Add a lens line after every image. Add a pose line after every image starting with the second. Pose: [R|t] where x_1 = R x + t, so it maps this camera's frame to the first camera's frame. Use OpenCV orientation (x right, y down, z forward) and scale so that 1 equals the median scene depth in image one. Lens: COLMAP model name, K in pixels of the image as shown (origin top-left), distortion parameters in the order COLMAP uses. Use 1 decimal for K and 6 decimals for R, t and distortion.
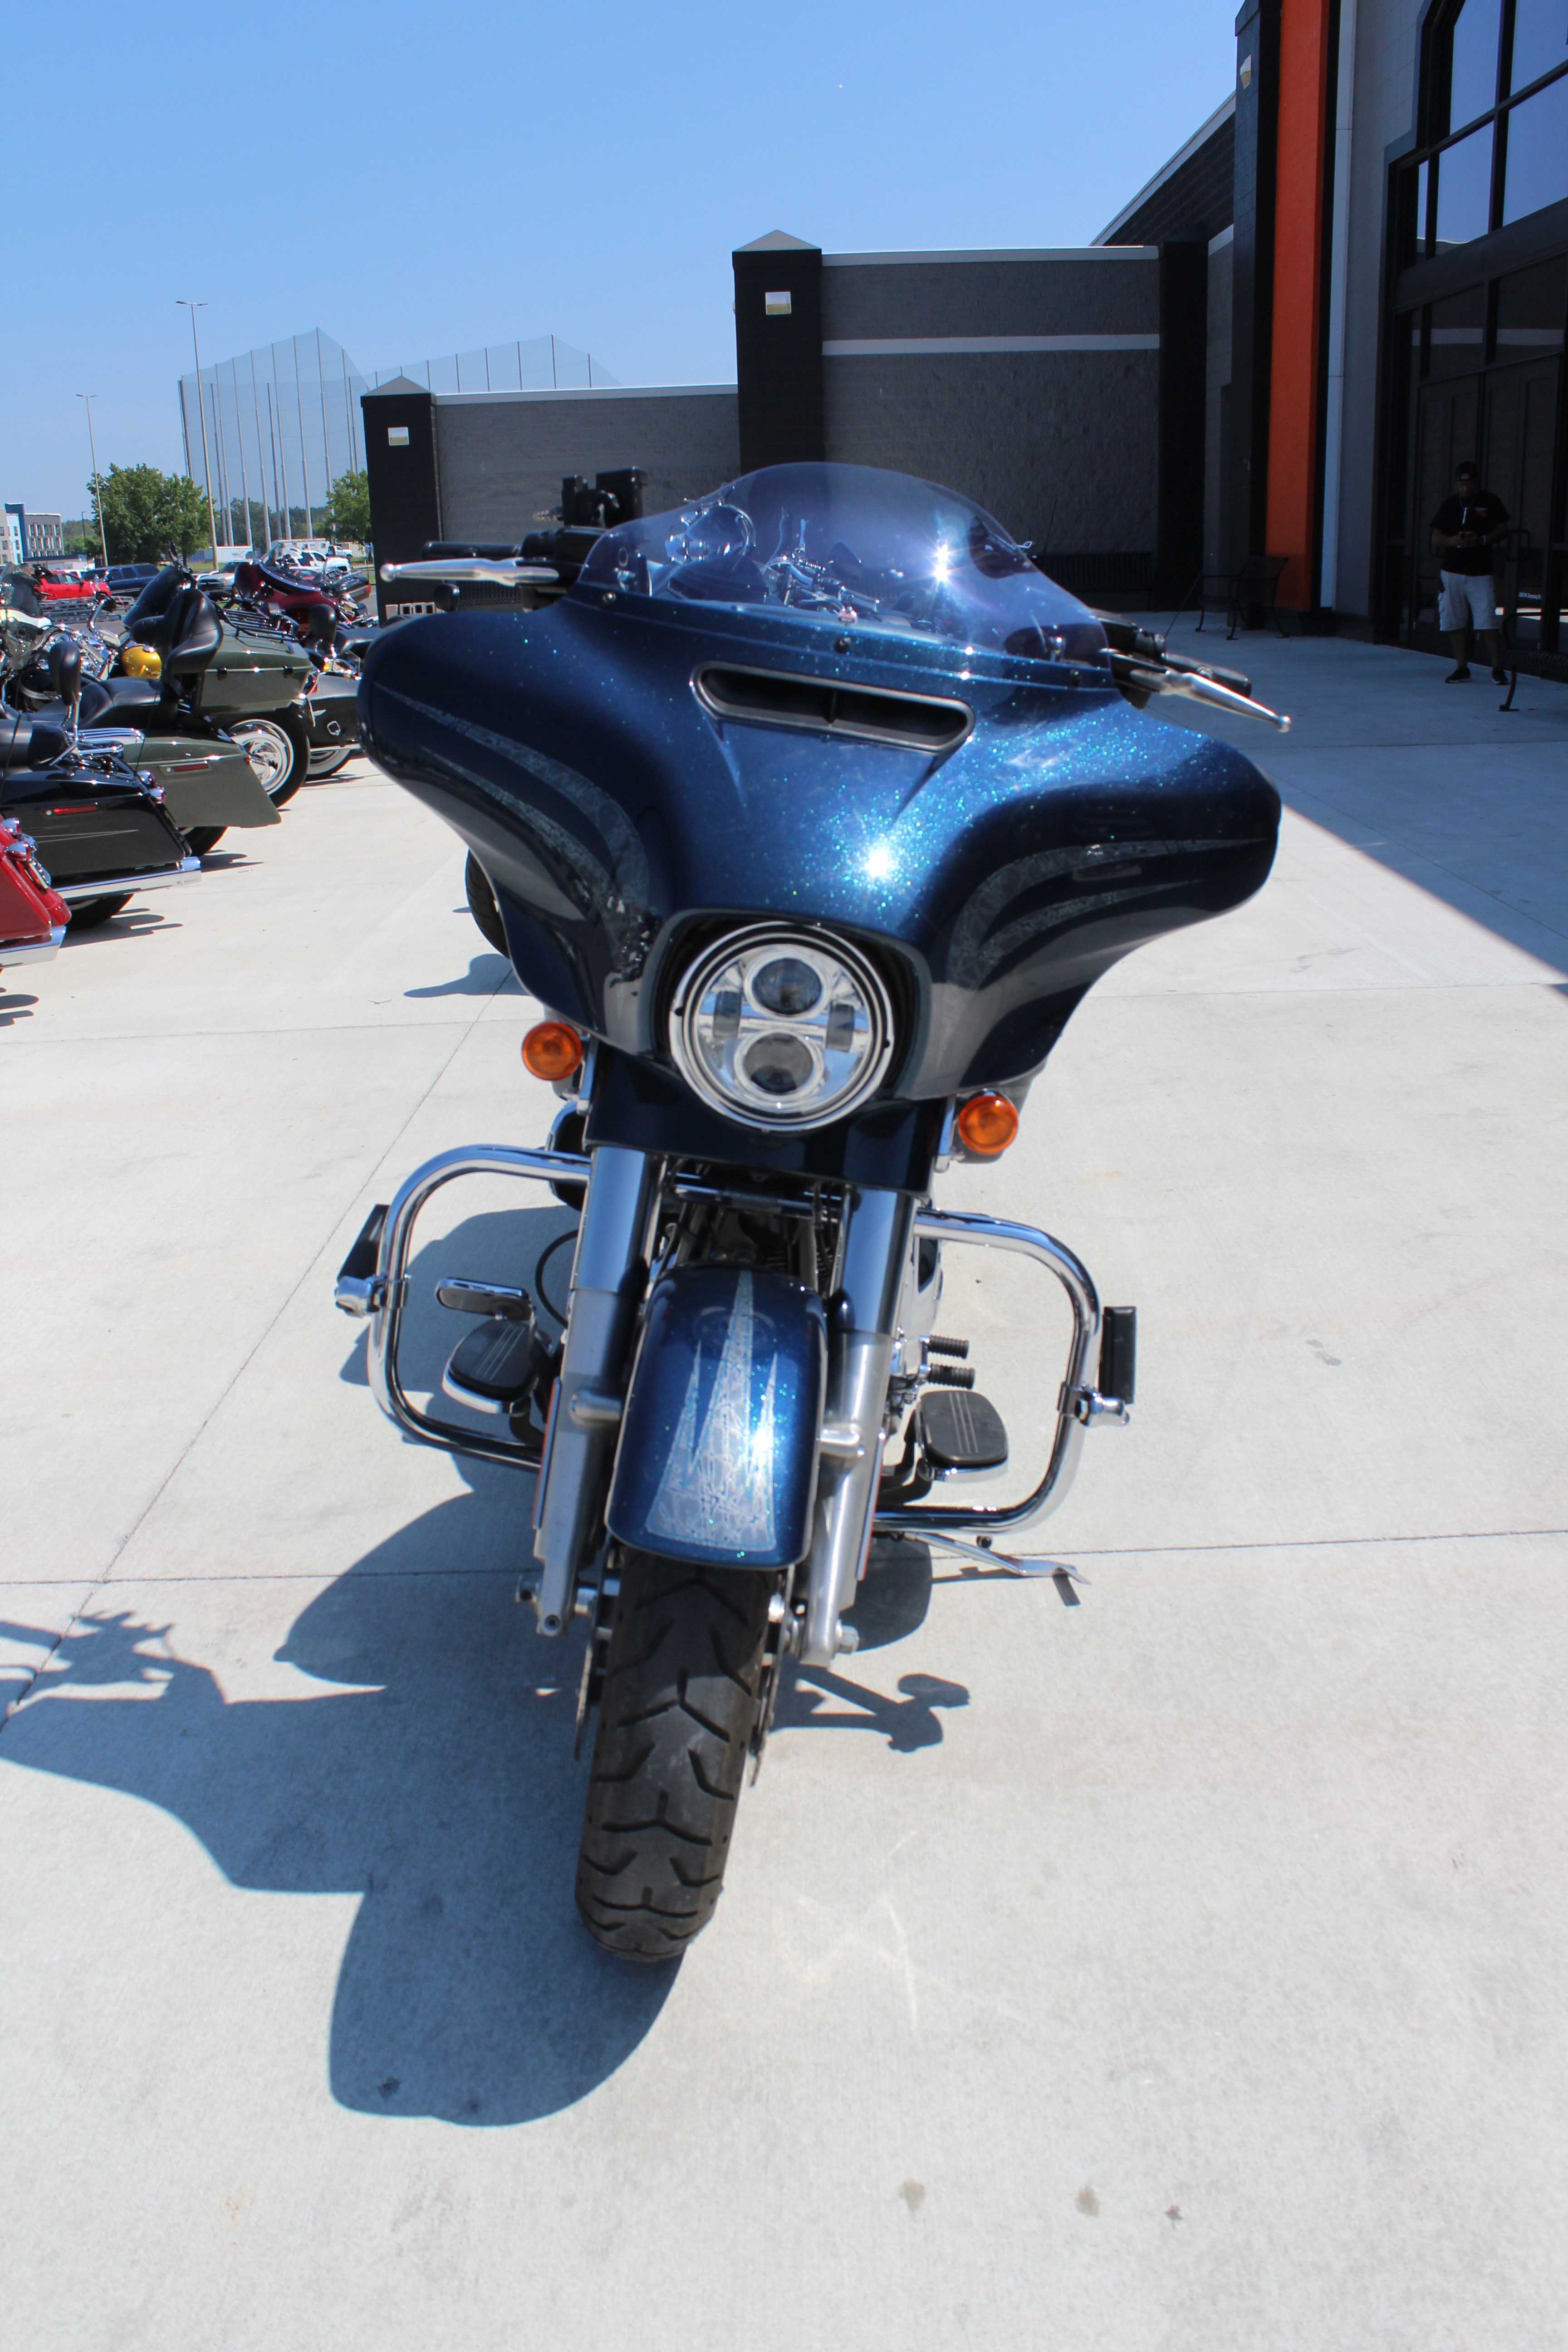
lens RADIAL K [[2010.1, 0, 785.3], [0, 2010.1, 1155.8], [0, 0, 1]] dist [-0.163412, 0.150688]
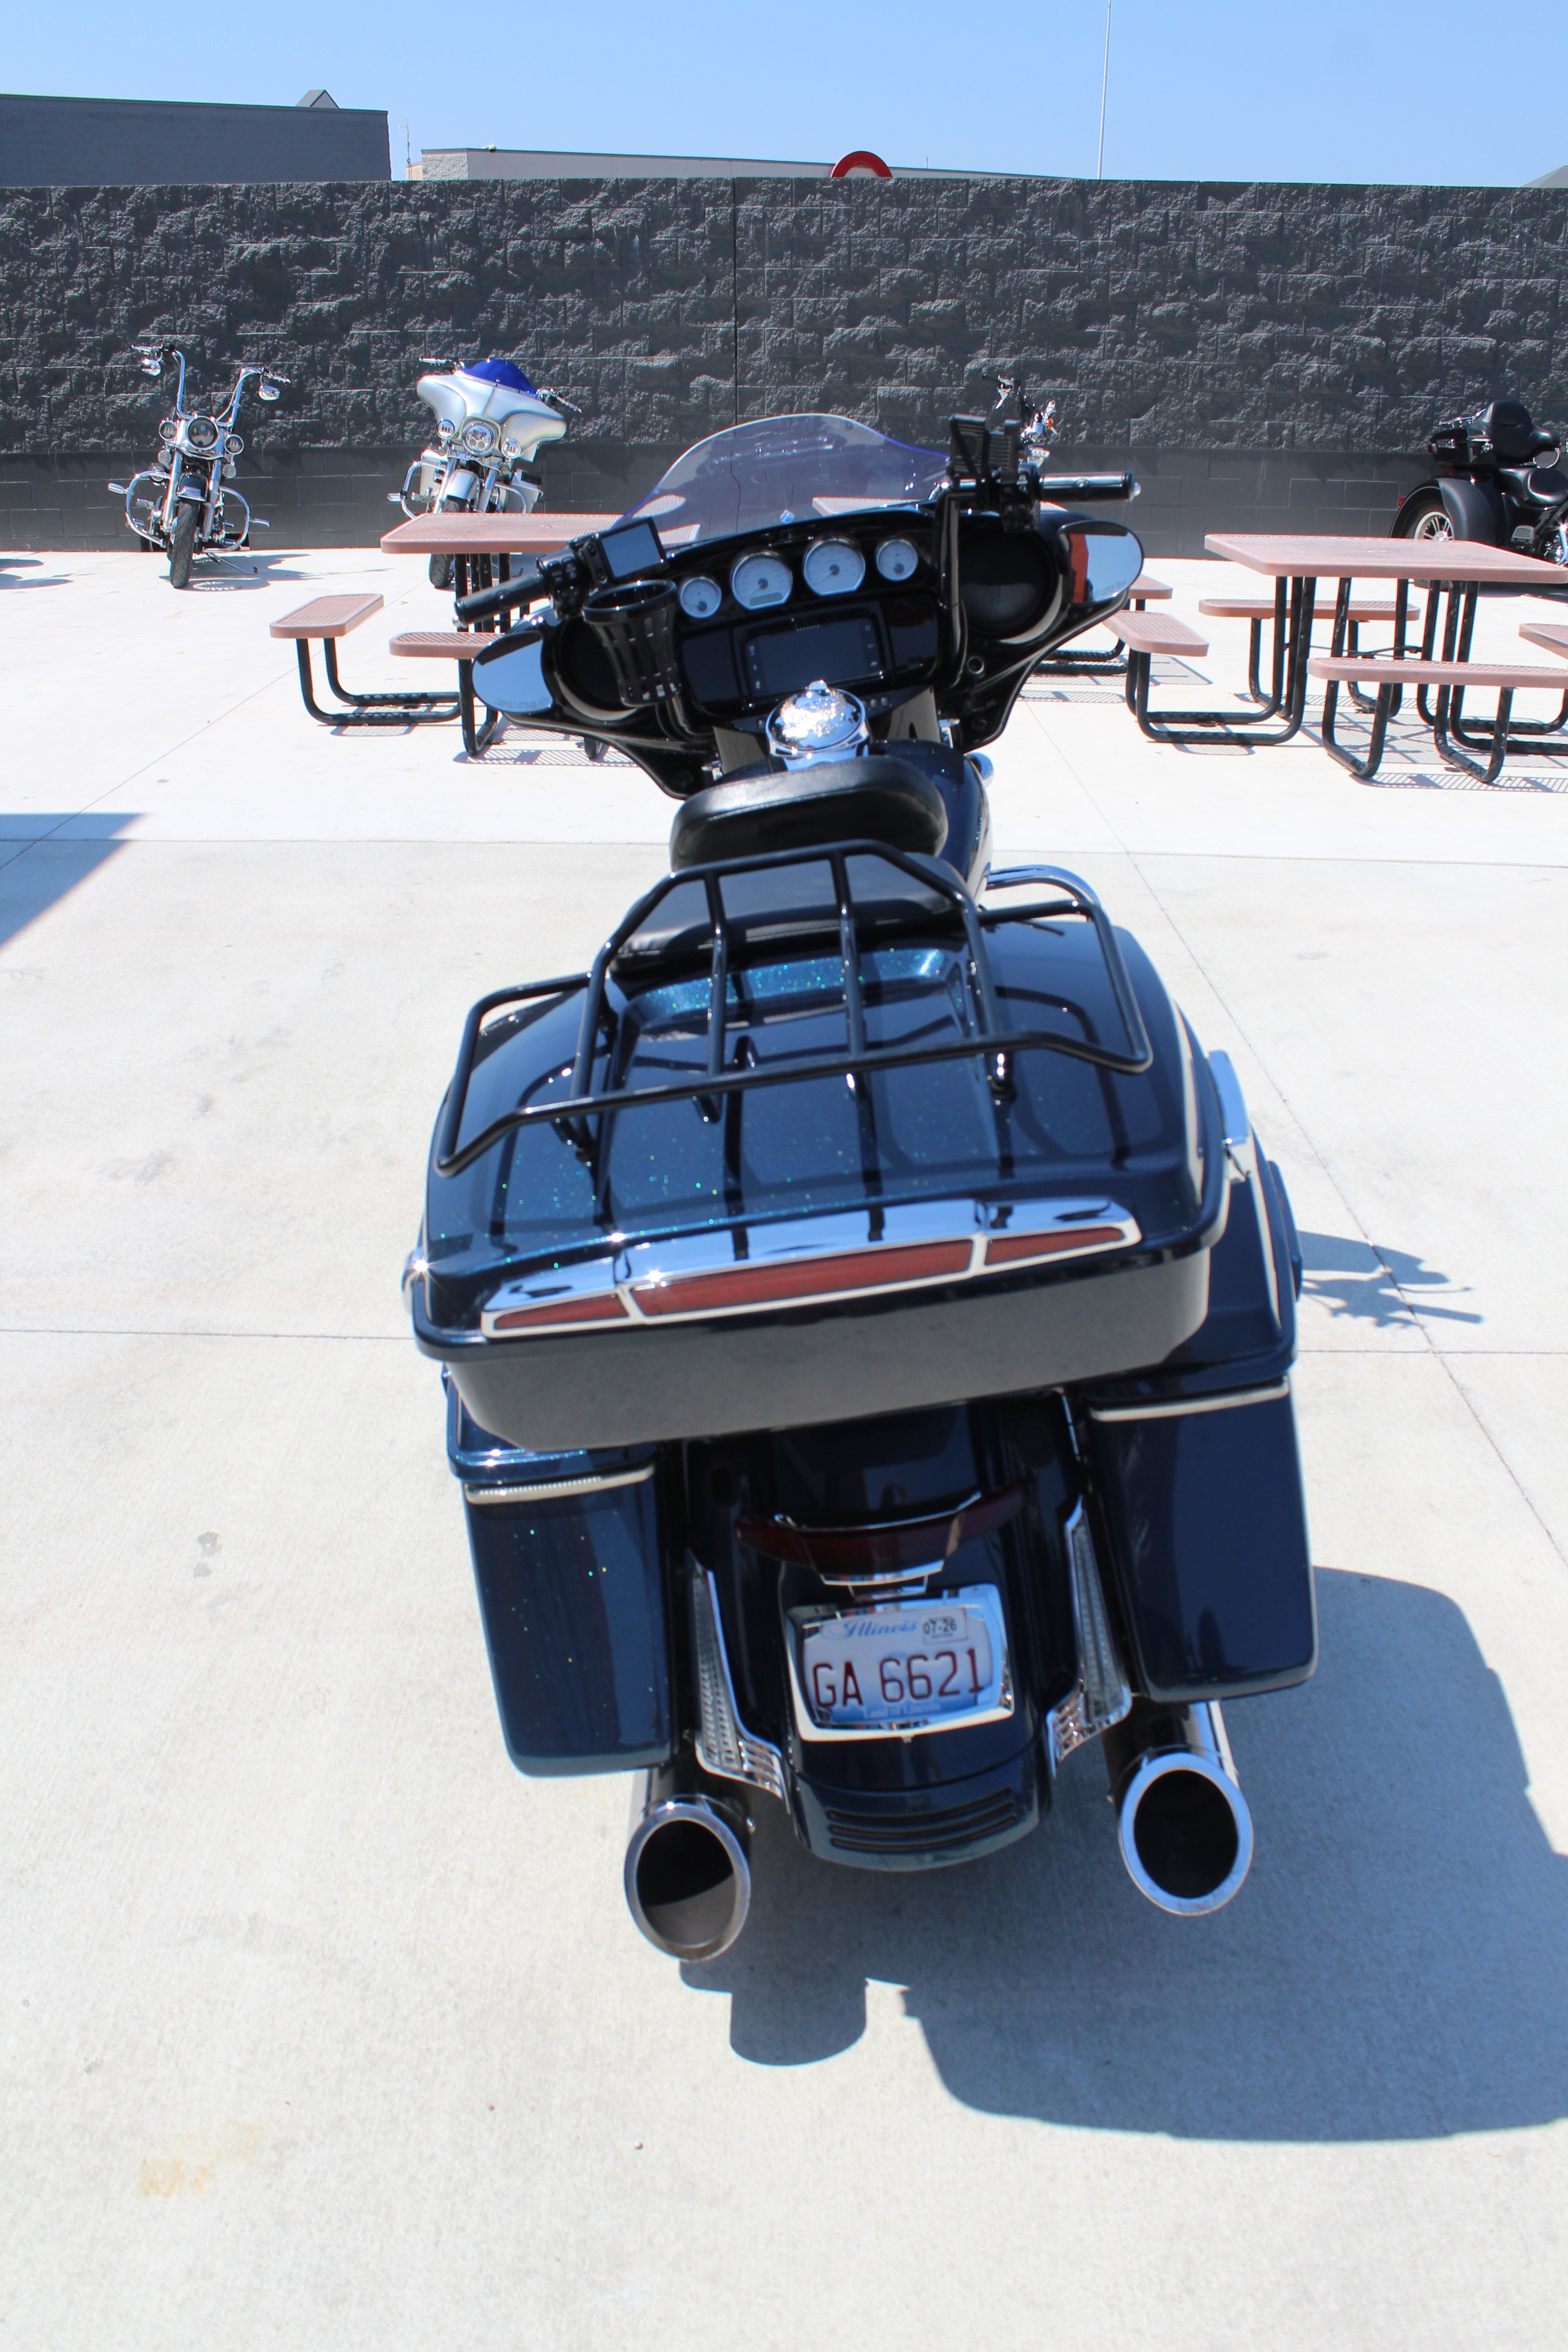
lens RADIAL K [[2010.1, 0, 791.9], [0, 2010.1, 1152.6], [0, 0, 1]] dist [-0.163412, 0.150688]
pose [[-0.999446, 0.032718, -0.006123, 0.043089], [0.021160, 0.766515, 0.641877, -0.707074], [0.025694, 0.641392, -0.766783, 2.010298]]
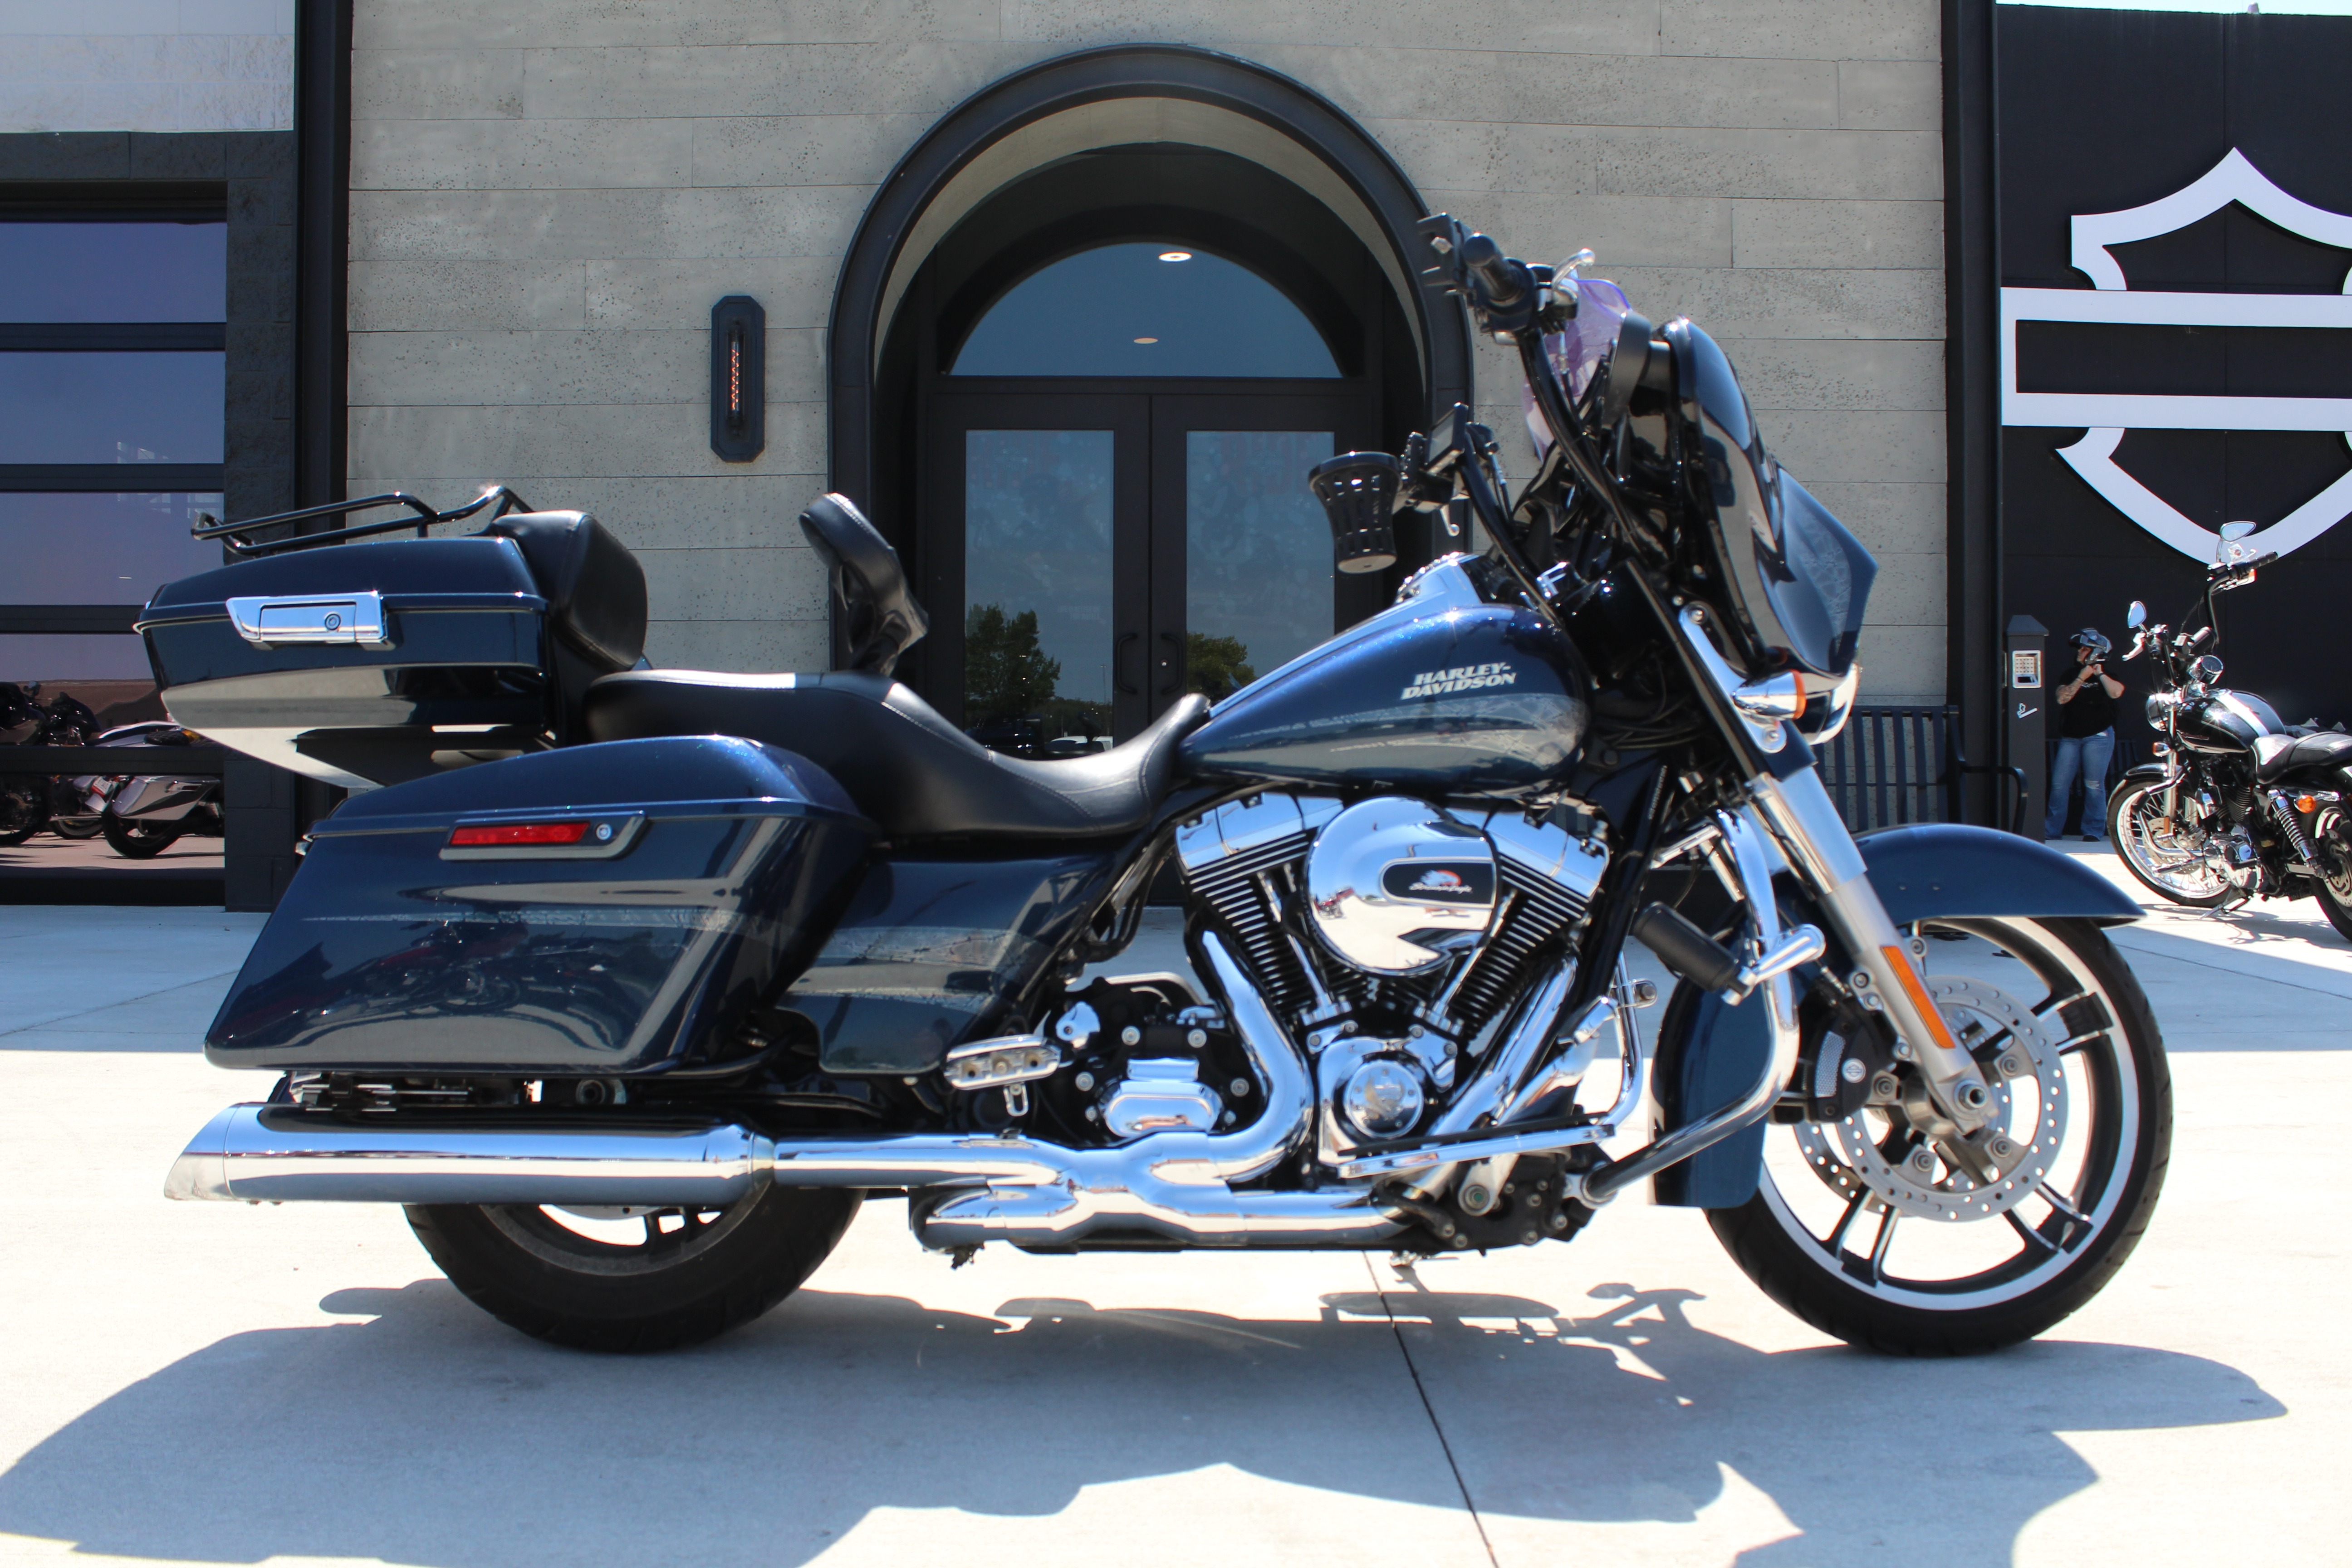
lens RADIAL K [[2010.1, 0, 1183.6], [0, 2010.1, 780.8], [0, 0, 1]] dist [-0.163412, 0.150688]
pose [[-0.036392, 0.018623, 0.999164, -1.057173], [0.296401, 0.955038, -0.007005, -0.083346], [-0.954370, 0.295899, -0.040276, 1.159989]]
